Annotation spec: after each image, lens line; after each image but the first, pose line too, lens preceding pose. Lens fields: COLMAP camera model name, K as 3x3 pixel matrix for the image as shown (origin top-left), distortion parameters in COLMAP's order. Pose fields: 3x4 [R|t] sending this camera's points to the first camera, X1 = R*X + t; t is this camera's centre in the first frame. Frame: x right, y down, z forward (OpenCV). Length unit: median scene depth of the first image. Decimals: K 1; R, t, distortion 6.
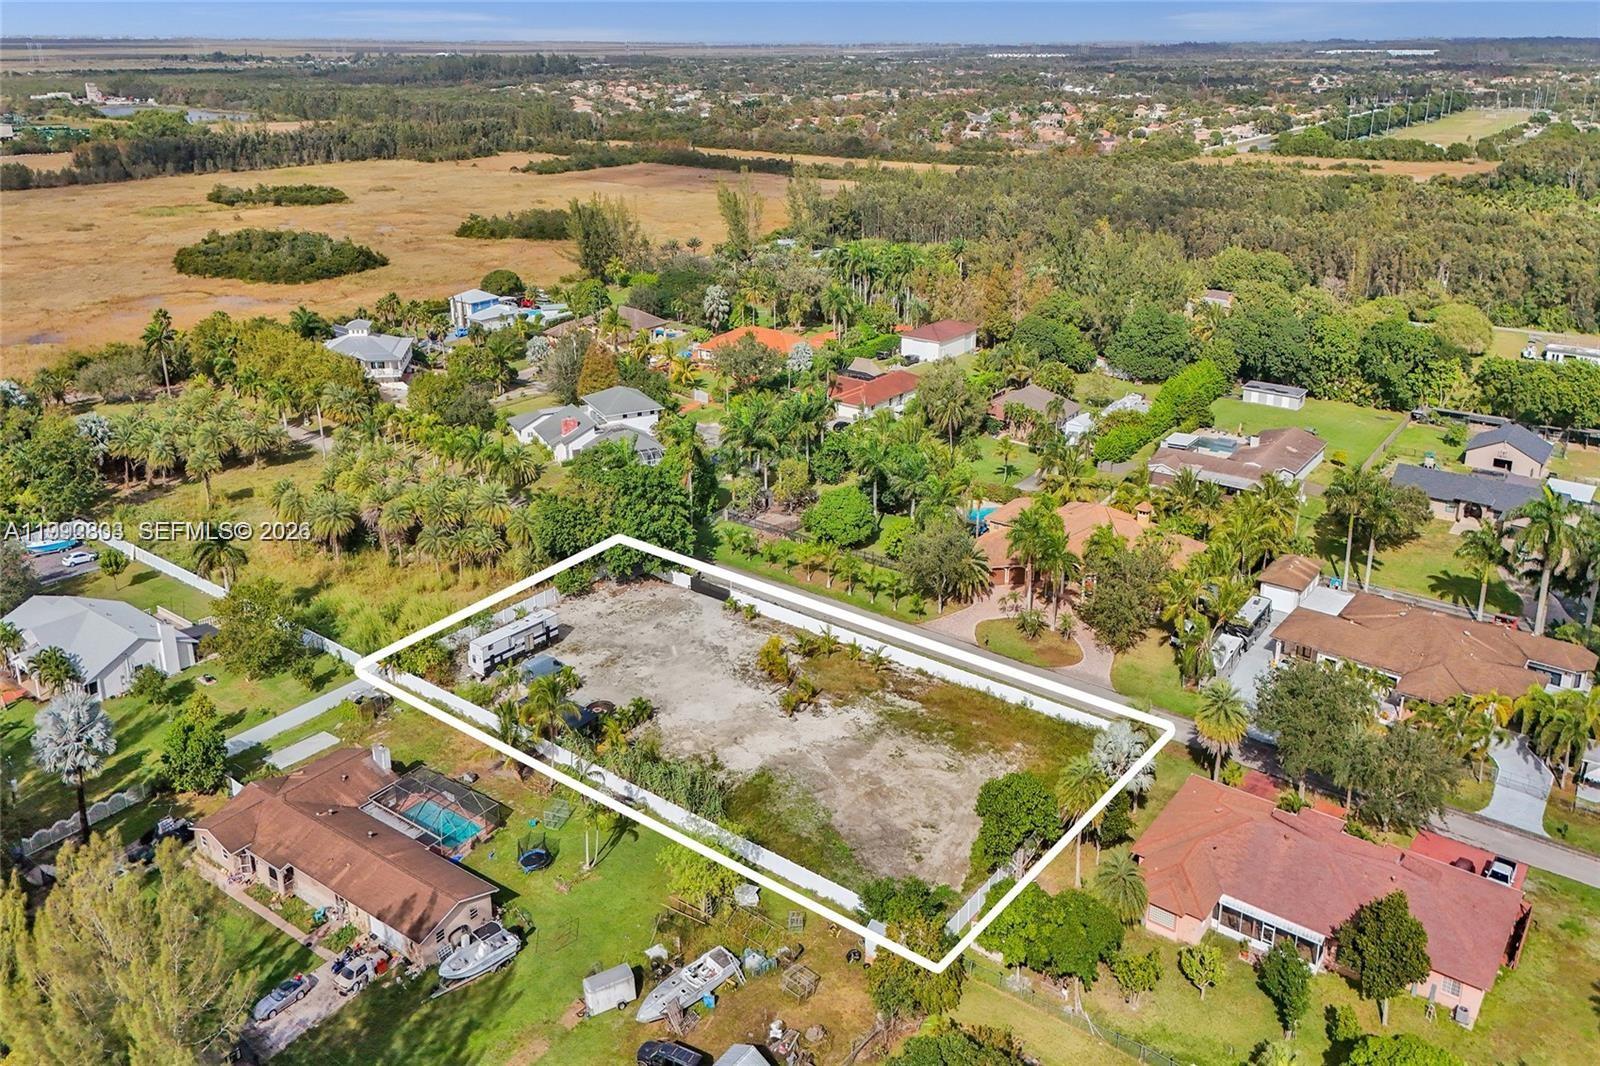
lens RADIAL K [[1168.5, 0, 808.1], [0, 1168.5, 581.8], [0, 0, 1]] dist [0.097659, -0.091922]
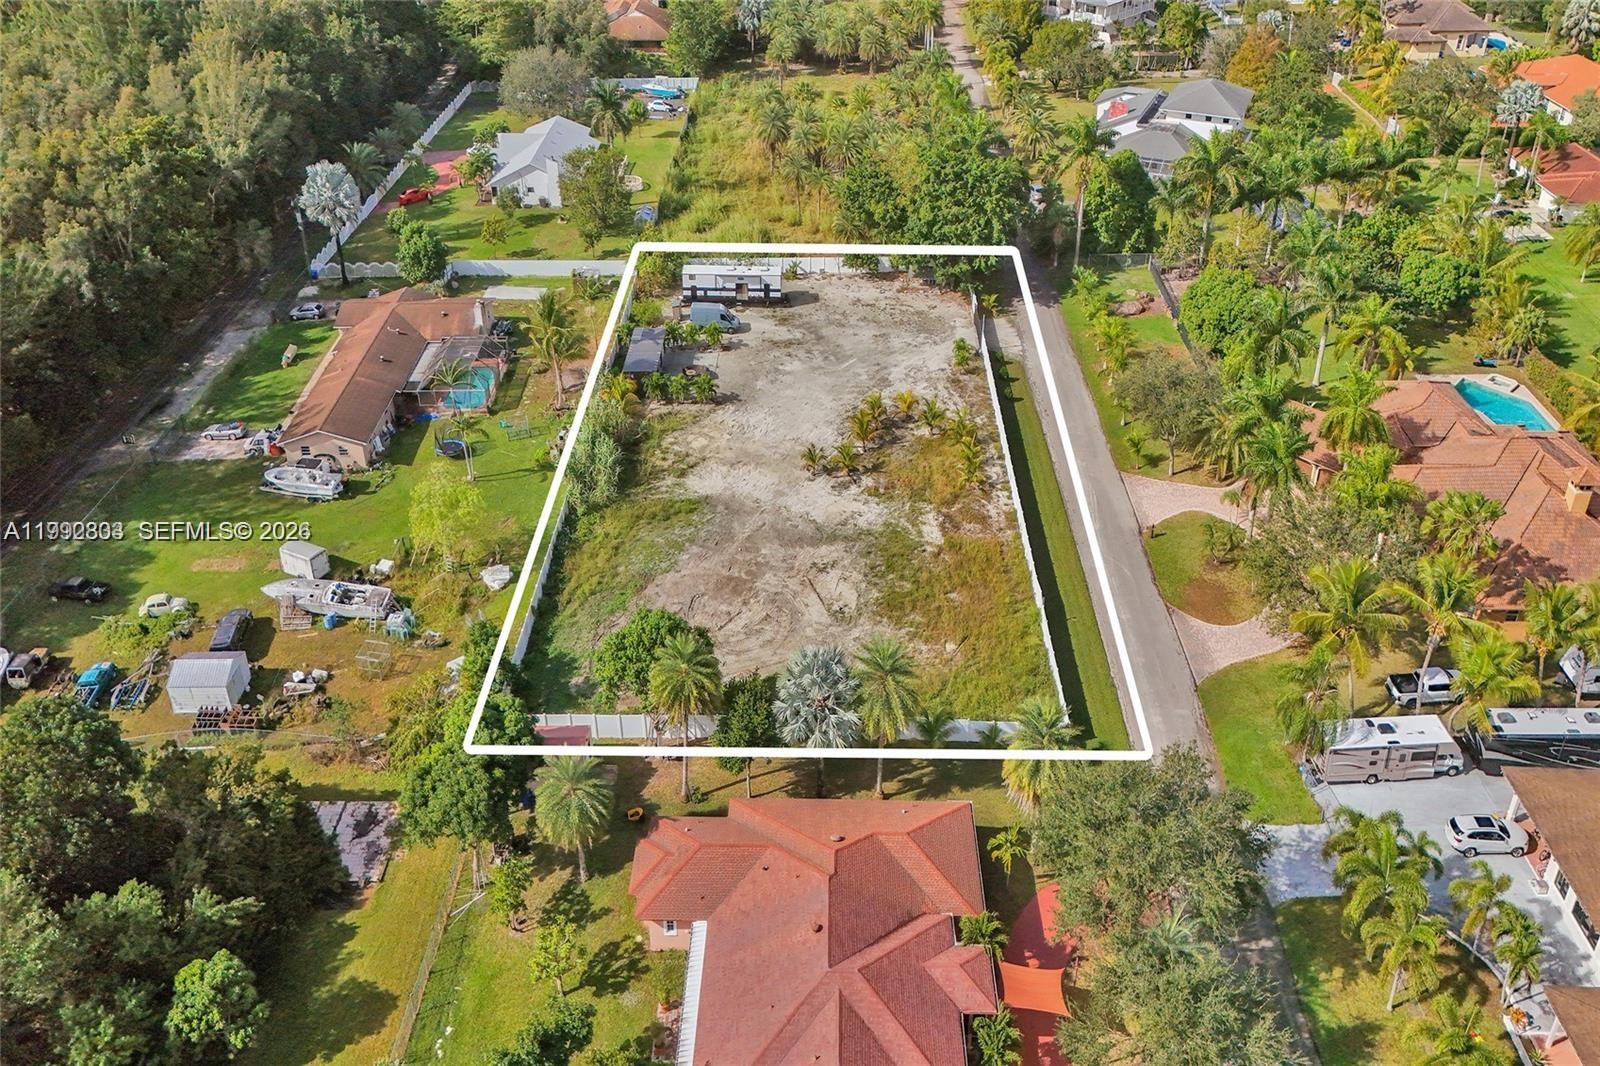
lens RADIAL K [[1166.1, 0, 804.3], [0, 1166.1, 478.0], [0, 0, 1]] dist [0.088852, -0.072101]
pose [[0.585760, 0.459519, -0.667628, 0.442414], [-0.335446, 0.887329, 0.316424, -0.117114], [0.737808, 0.038605, 0.673906, 0.361161]]
